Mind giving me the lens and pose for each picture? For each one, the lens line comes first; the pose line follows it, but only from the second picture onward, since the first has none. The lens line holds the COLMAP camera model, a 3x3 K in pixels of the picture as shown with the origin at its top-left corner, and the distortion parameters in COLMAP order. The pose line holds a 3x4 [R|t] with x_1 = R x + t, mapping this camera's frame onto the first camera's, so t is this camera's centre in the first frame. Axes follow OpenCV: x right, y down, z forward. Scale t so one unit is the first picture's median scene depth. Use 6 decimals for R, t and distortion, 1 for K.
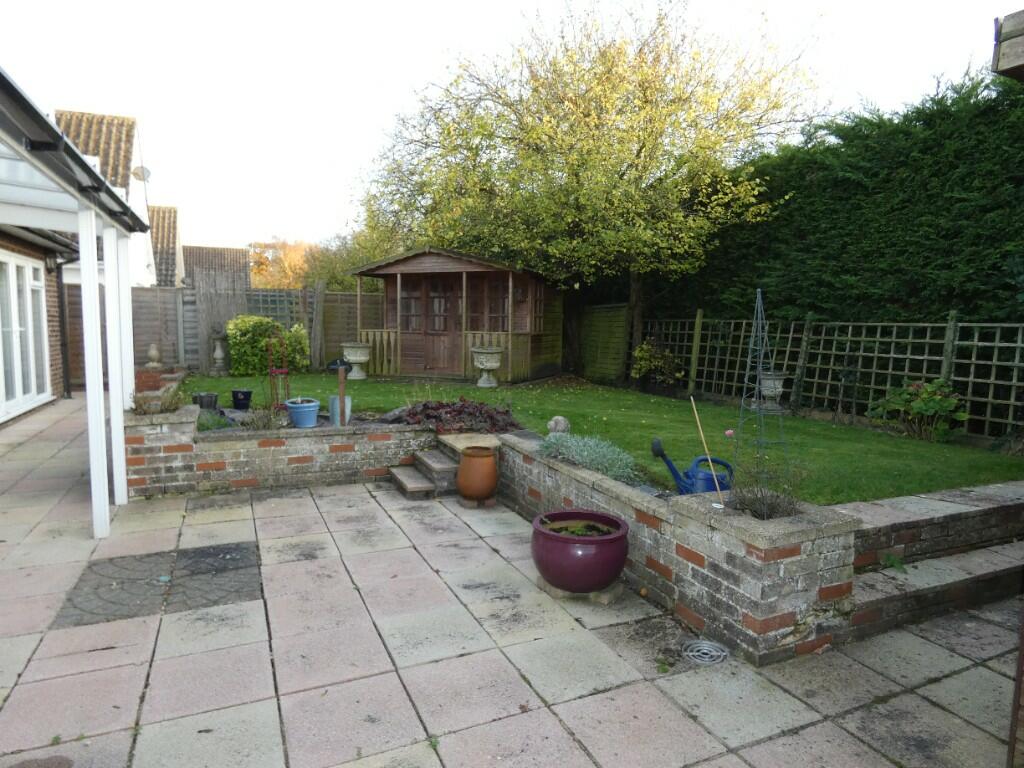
lens RADIAL K [[618.7, 0, 510.2], [0, 618.7, 382.7], [0, 0, 1]] dist [-0.003945, 0.004164]
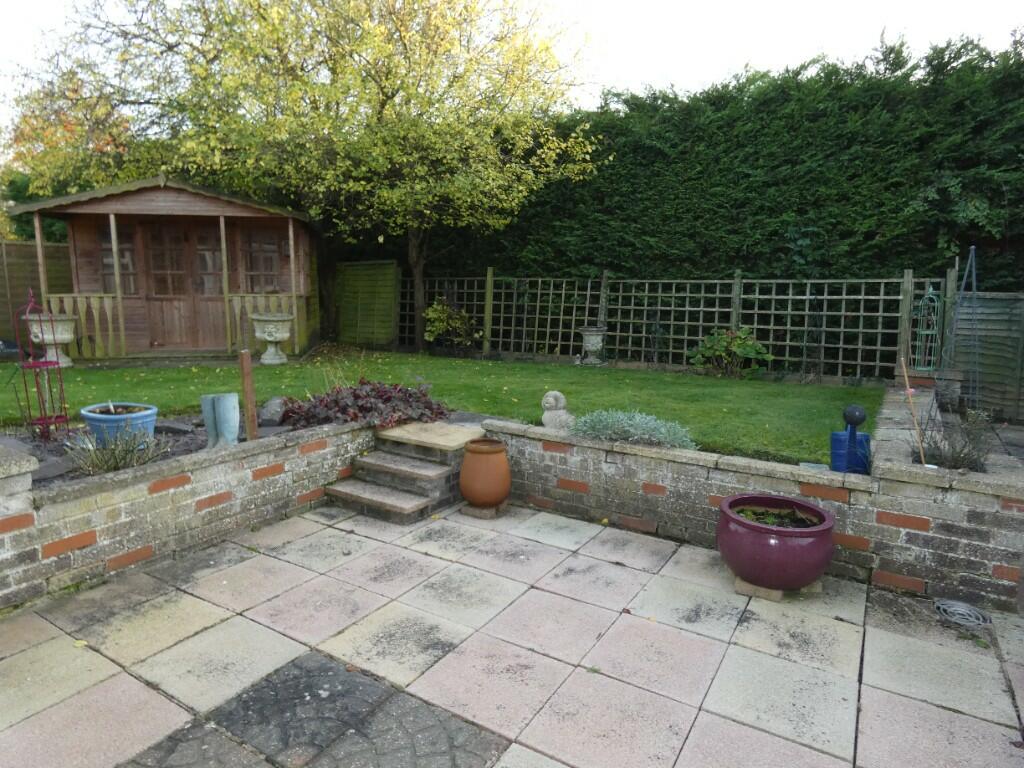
lens RADIAL K [[618.7, 0, 513.9], [0, 618.7, 383.4], [0, 0, 1]] dist [-0.003945, 0.004164]
pose [[0.834839, -0.095200, 0.542200, -0.345930], [0.059102, 0.994740, 0.083657, -0.025410], [-0.547312, -0.037795, 0.836075, 0.251994]]
